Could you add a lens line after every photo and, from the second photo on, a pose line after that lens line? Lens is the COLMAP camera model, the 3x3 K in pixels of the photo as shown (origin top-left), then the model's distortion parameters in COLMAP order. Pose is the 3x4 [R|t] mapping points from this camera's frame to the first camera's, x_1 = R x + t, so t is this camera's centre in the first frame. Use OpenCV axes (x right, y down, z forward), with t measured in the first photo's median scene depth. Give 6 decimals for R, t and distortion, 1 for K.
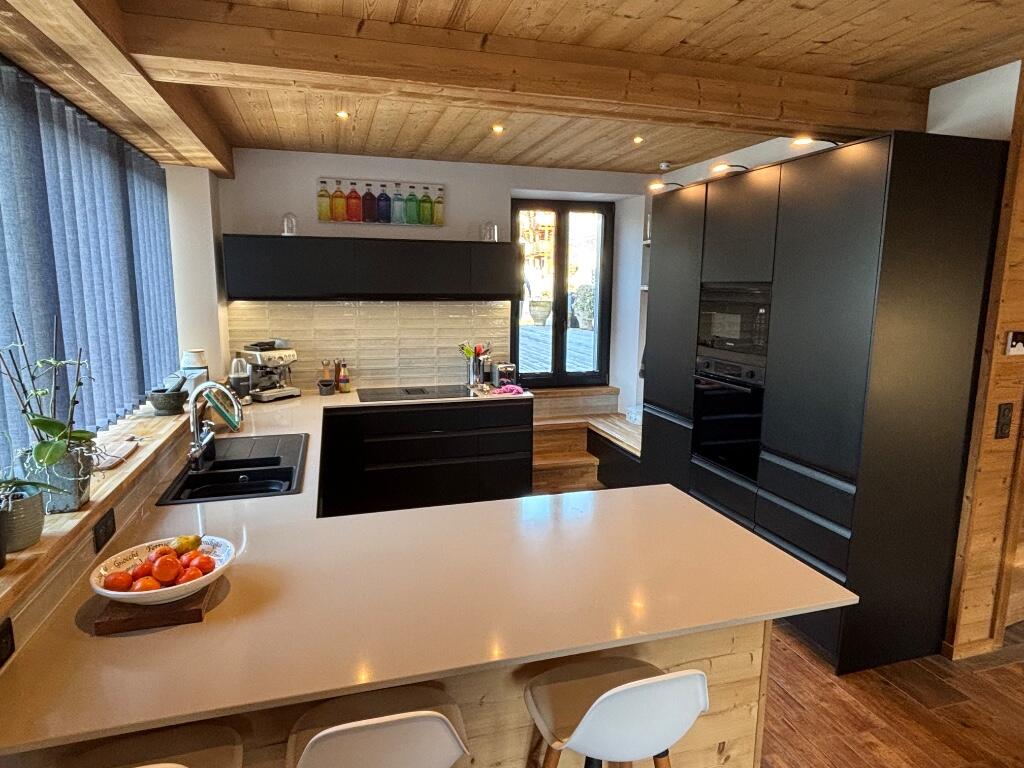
lens RADIAL K [[605.4, 0, 504.9], [0, 605.4, 390.4], [0, 0, 1]] dist [0.008165, -0.005652]
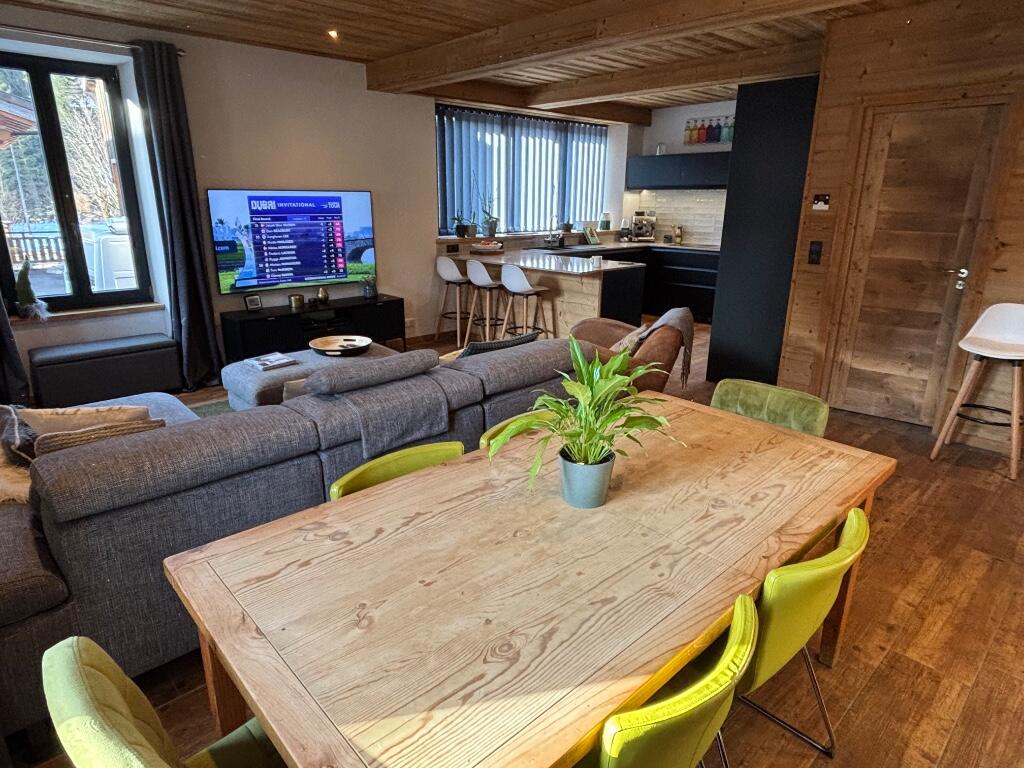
lens RADIAL K [[605.4, 0, 502.7], [0, 605.4, 380.4], [0, 0, 1]] dist [0.008165, -0.005652]
pose [[0.442176, 0.258554, -0.858854, 1.170308], [-0.157924, 0.965034, 0.209213, 0.104008], [0.882916, 0.043125, 0.467547, -0.287072]]
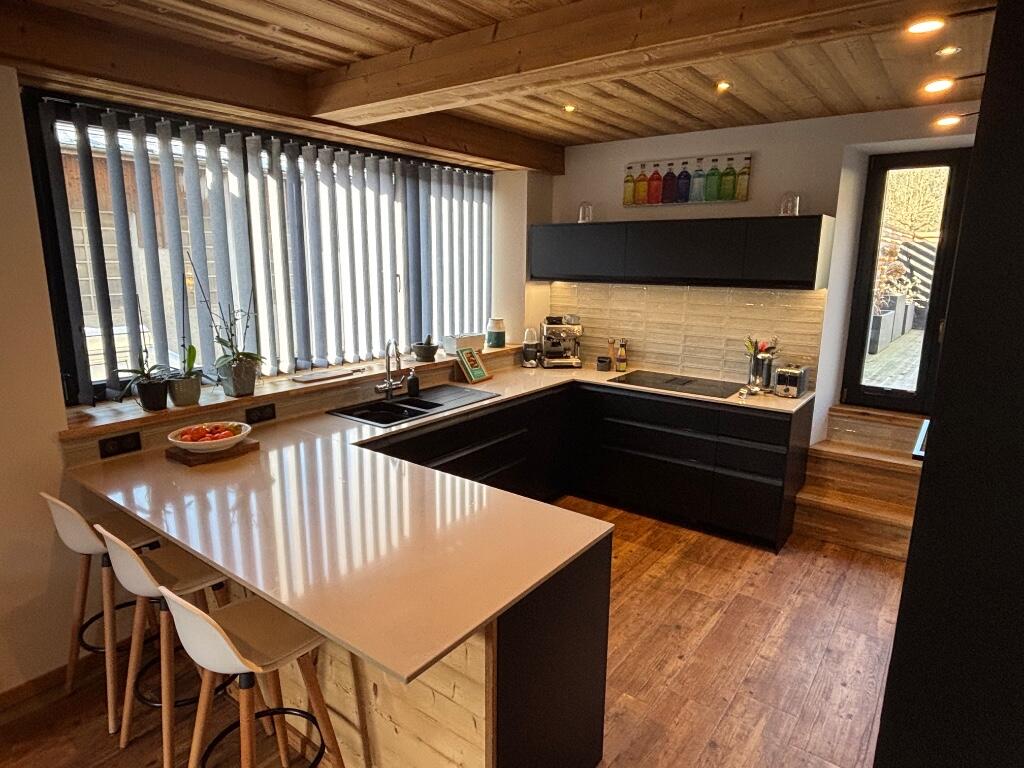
lens RADIAL K [[605.4, 0, 503.9], [0, 605.4, 383.5], [0, 0, 1]] dist [0.008165, -0.005652]
pose [[0.587312, 0.162471, -0.792886, 0.444587], [-0.143436, 0.985032, 0.095597, -0.046863], [0.796550, 0.057583, 0.601825, 0.220206]]
